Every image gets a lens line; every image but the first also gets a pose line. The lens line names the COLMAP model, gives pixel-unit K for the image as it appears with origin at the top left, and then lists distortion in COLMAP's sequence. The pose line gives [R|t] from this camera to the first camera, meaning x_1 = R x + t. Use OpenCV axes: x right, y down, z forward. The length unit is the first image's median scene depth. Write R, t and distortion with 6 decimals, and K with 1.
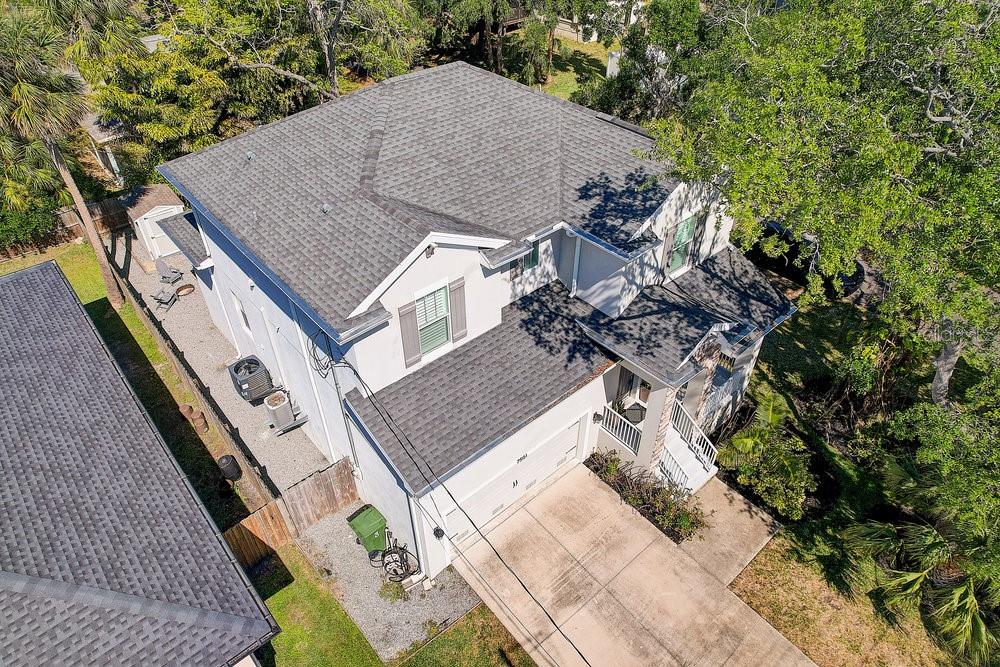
lens RADIAL K [[627.5, 0, 500.0], [0, 627.5, 333.5], [0, 0, 1]] dist [-0.022989, 0.000213]
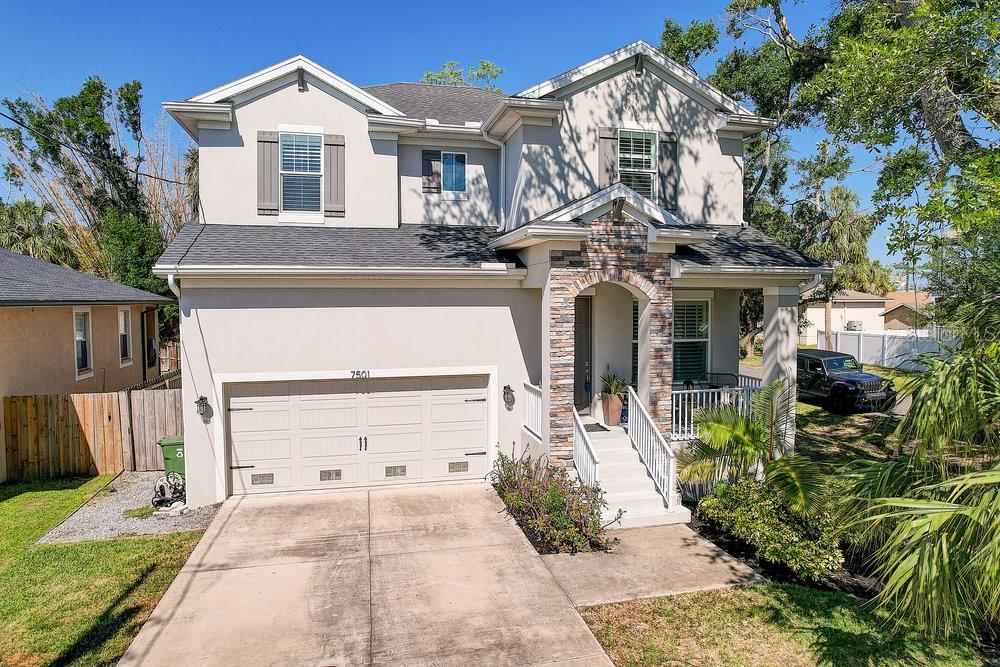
lens RADIAL K [[627.5, 0, 500.0], [0, 627.5, 333.5], [0, 0, 1]] dist [-0.022989, 0.000213]
pose [[0.885933, 0.023112, -0.463237, 0.526296], [-0.297973, 0.793744, -0.530267, 0.508915], [0.355436, 0.607813, 0.710090, 0.515196]]
